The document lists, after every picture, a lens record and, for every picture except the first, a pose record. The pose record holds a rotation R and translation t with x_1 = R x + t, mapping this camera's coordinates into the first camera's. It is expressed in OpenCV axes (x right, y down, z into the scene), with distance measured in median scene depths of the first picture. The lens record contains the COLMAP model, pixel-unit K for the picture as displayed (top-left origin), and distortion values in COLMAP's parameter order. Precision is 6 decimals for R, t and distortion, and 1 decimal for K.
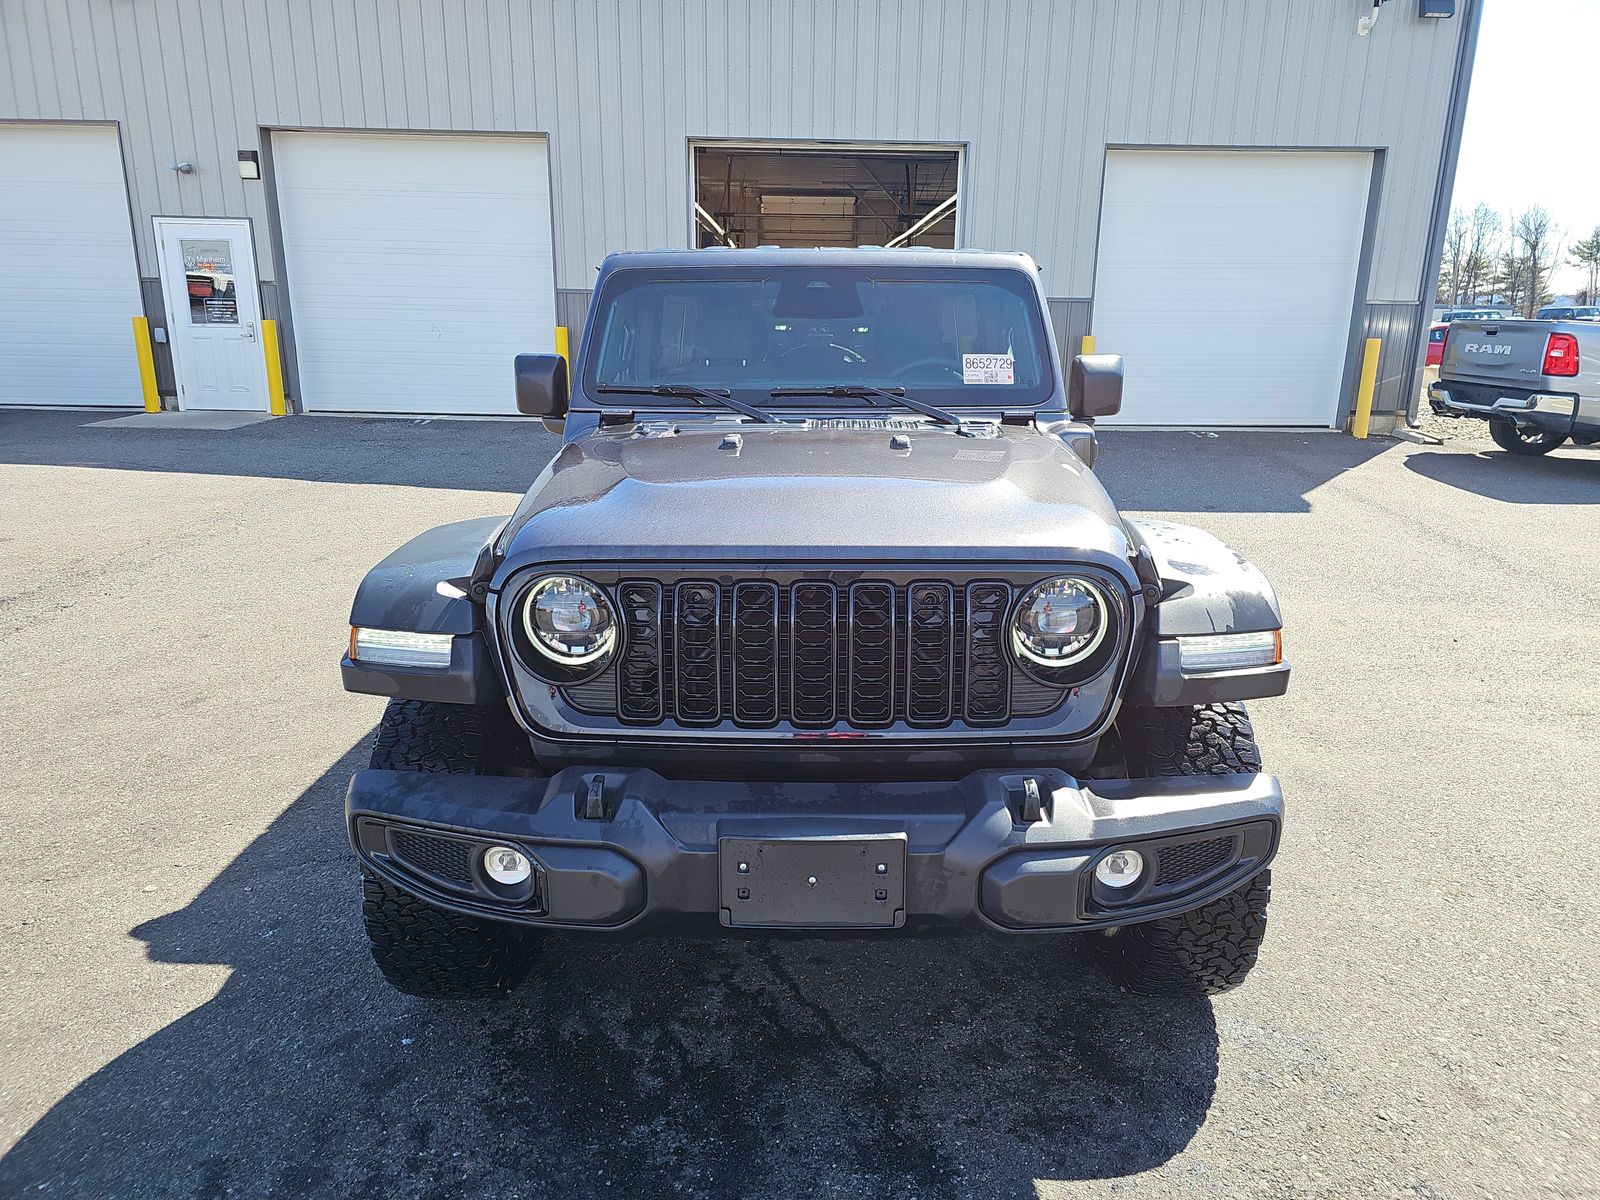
lens RADIAL K [[1048.0, 0, 799.6], [0, 1048.0, 591.3], [0, 0, 1]] dist [0.060197, -0.062995]
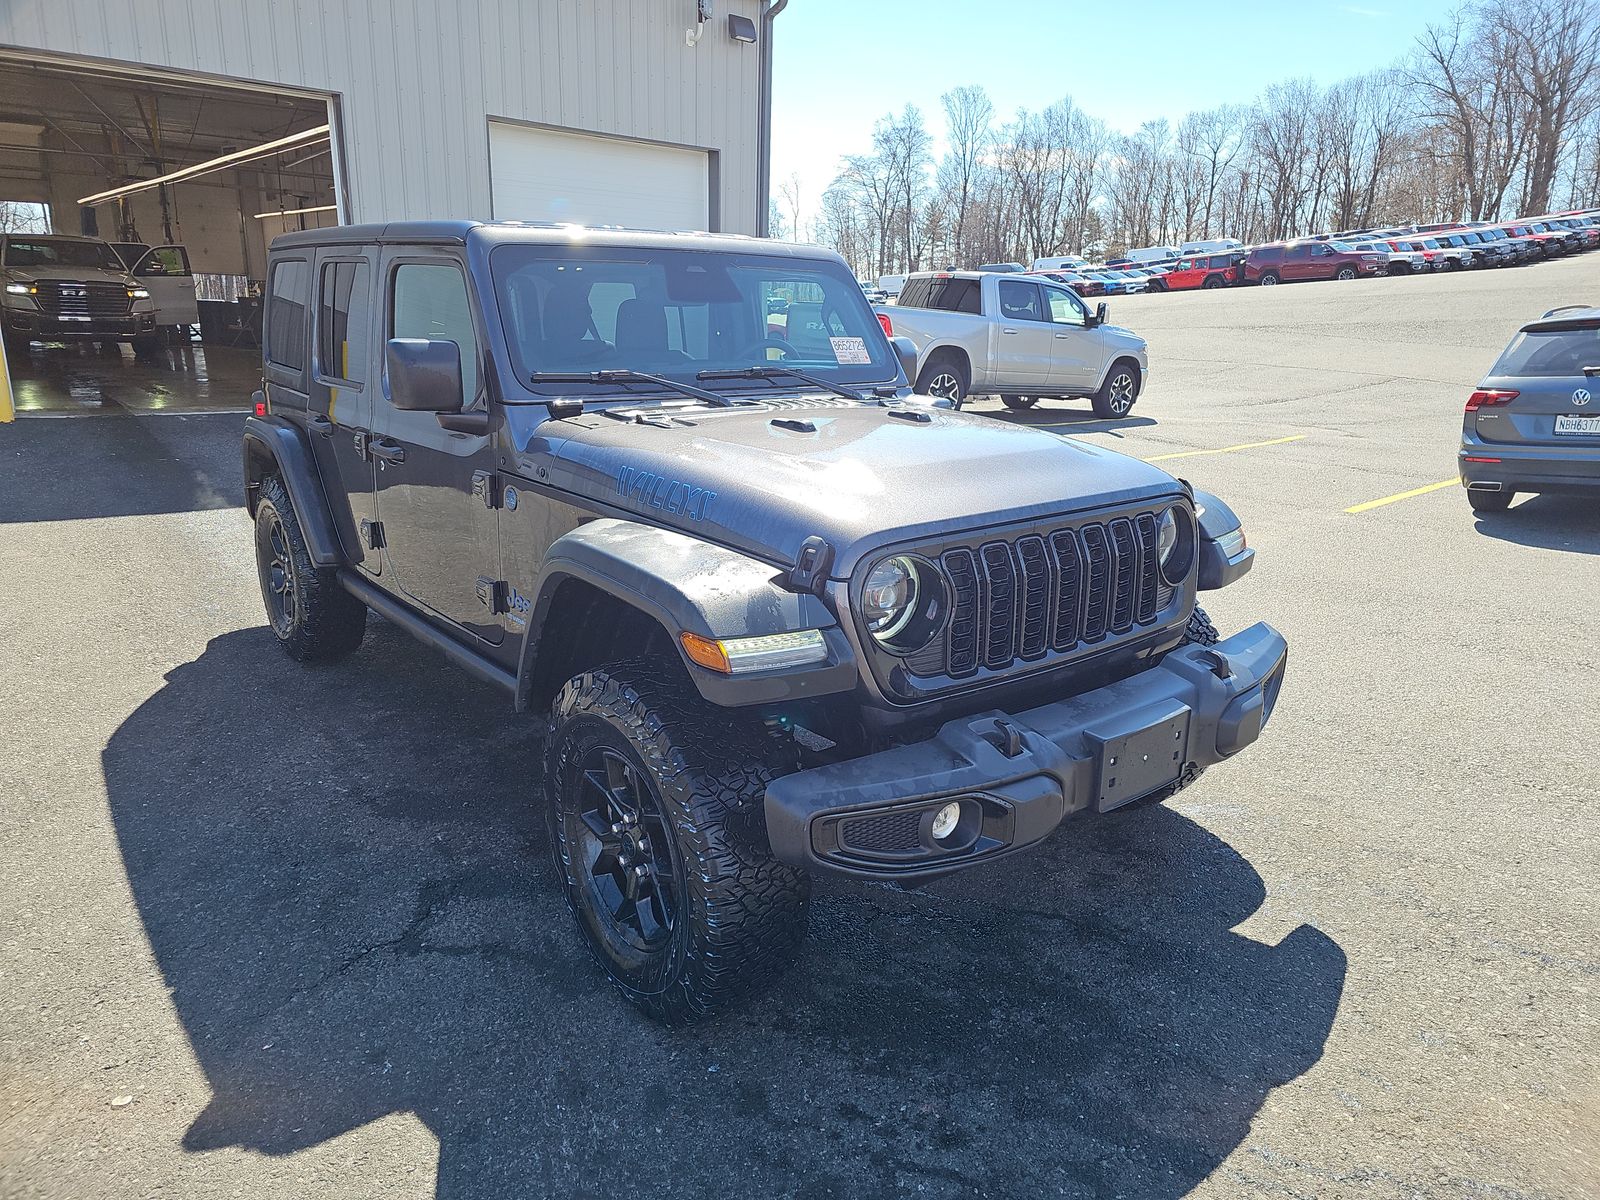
lens RADIAL K [[1065.2, 0, 800.0], [0, 1065.2, 600.0], [0, 0, 1]] dist [0.046834, -0.042668]
pose [[0.769144, -0.159193, 0.618931, -0.580401], [0.139664, 0.986939, 0.080287, -0.041969], [-0.623628, 0.024690, 0.781331, 0.126248]]
